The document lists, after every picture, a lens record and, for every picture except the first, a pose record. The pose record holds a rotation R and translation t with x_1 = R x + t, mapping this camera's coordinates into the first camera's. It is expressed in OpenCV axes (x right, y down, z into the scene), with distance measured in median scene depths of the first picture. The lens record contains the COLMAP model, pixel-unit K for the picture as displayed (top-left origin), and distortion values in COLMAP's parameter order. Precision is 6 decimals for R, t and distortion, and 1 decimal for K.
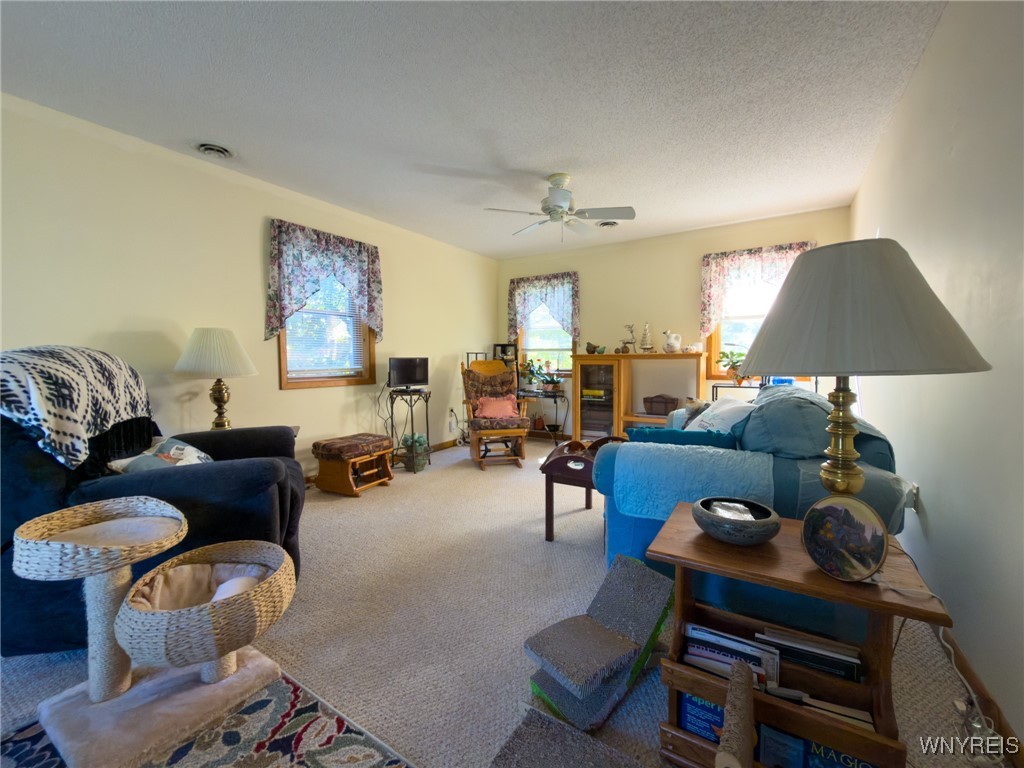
lens RADIAL K [[411.6, 0, 512.0], [0, 411.6, 384.0], [0, 0, 1]] dist [-0.001022, -0.000217]
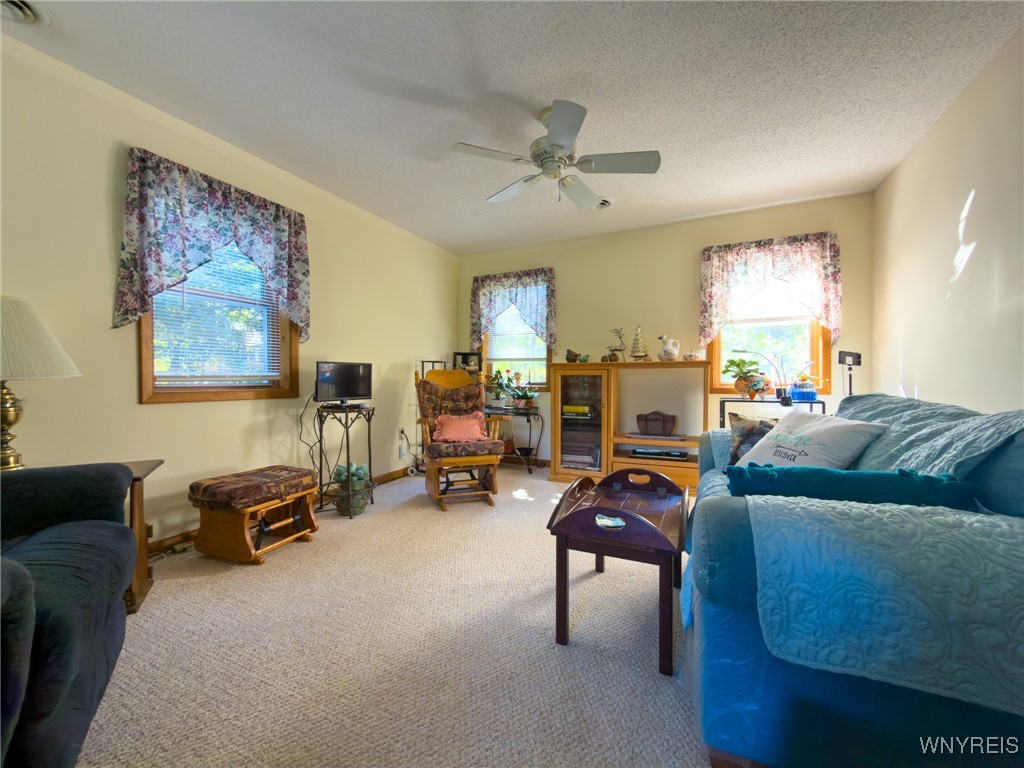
lens RADIAL K [[431.1, 0, 512.0], [0, 431.1, 384.0], [0, 0, 1]] dist [0.001069, 0.000049]
pose [[0.994454, 0.003173, 0.105124, -0.030328], [0.001268, 0.999110, -0.042155, 0.008982], [-0.105164, 0.042054, 0.993565, 0.189450]]
